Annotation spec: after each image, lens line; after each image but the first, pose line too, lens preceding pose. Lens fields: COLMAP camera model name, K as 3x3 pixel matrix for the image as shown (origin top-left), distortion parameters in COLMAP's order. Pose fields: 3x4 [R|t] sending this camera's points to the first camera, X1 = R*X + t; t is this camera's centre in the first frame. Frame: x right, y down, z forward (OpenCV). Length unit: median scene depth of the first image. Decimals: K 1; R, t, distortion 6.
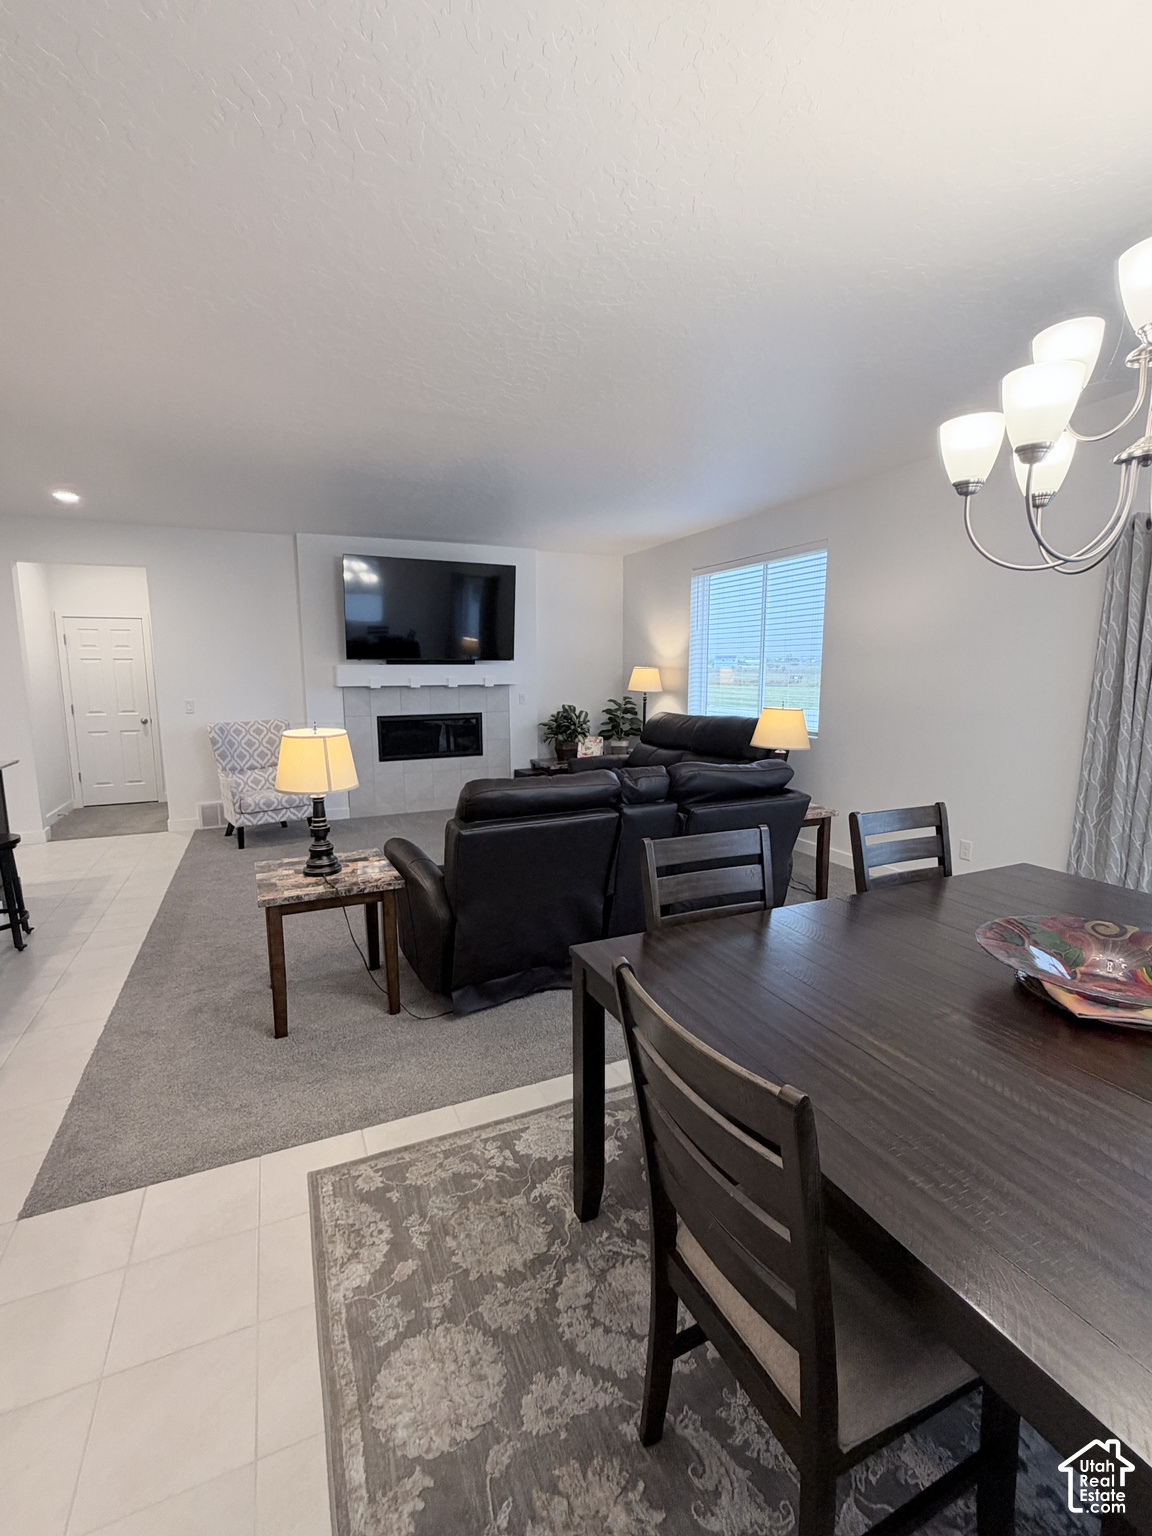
lens RADIAL K [[675.9, 0, 575.9], [0, 675.9, 766.2], [0, 0, 1]] dist [0.000124, 0.000033]
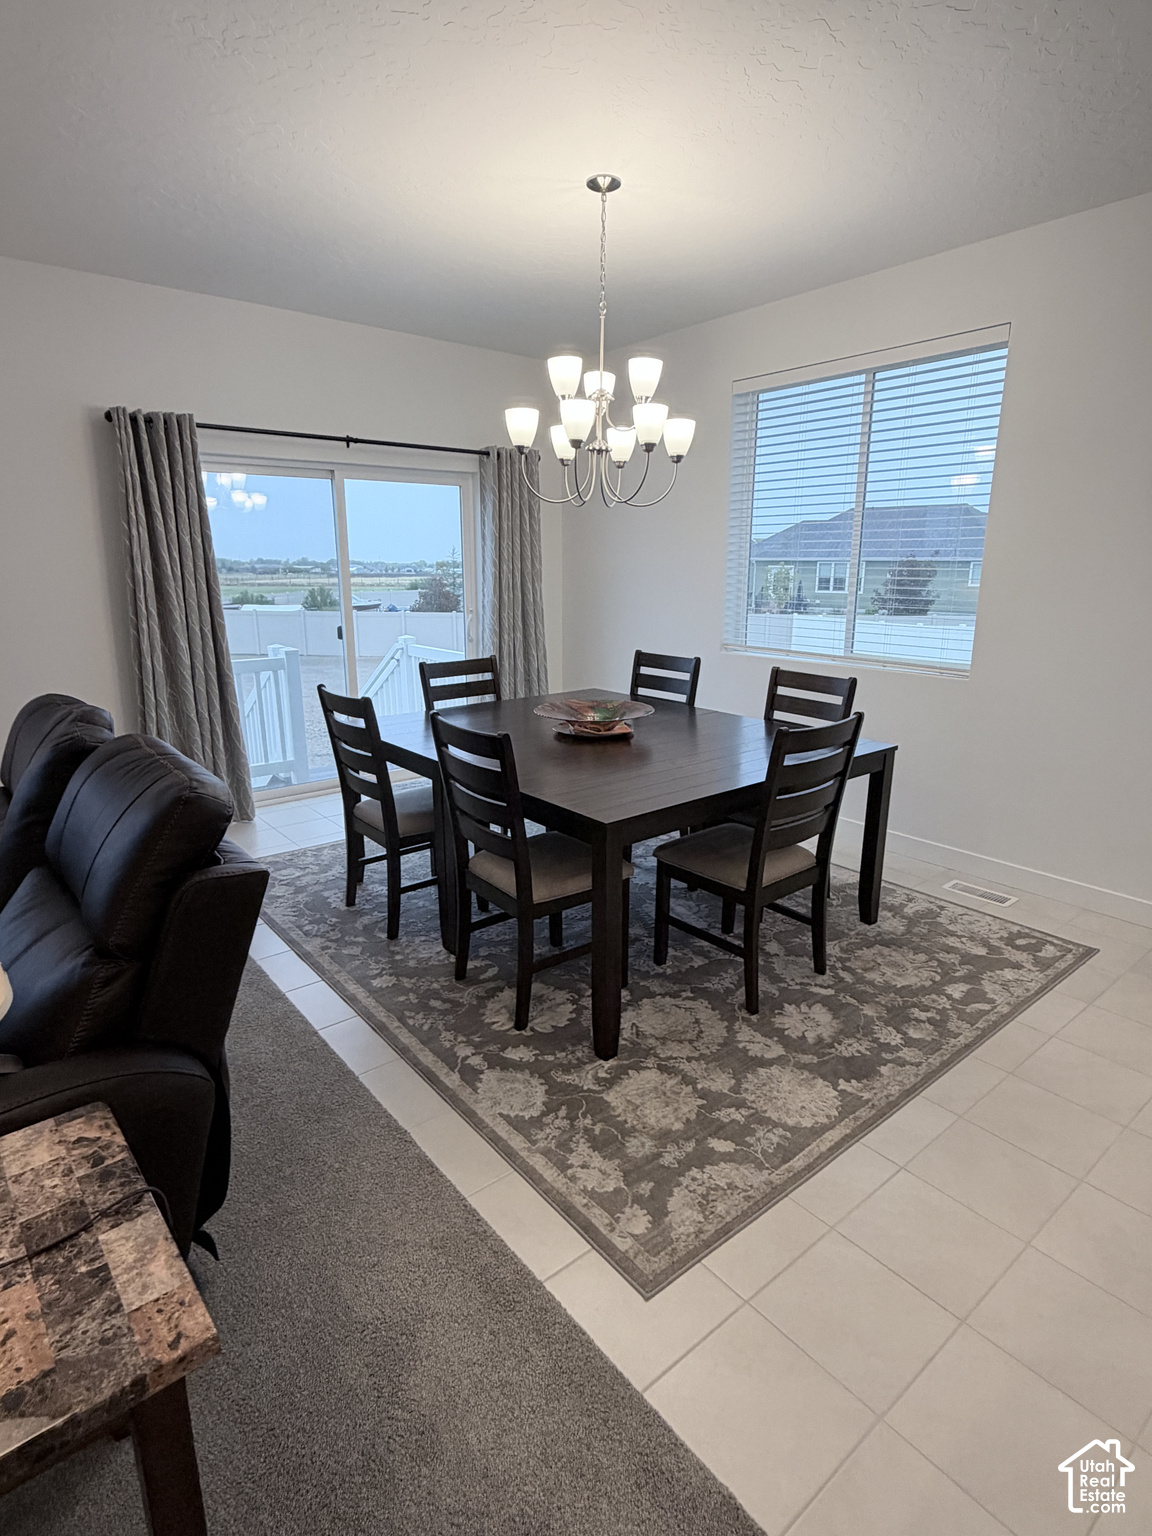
lens RADIAL K [[812.9, 0, 576.4], [0, 812.9, 768.1], [0, 0, 1]] dist [-0.001289, -0.000200]
pose [[-0.252934, -0.242819, 0.936516, -1.268274], [0.134433, 0.949781, 0.282566, -0.192710], [-0.958098, 0.197369, -0.207589, 1.408137]]
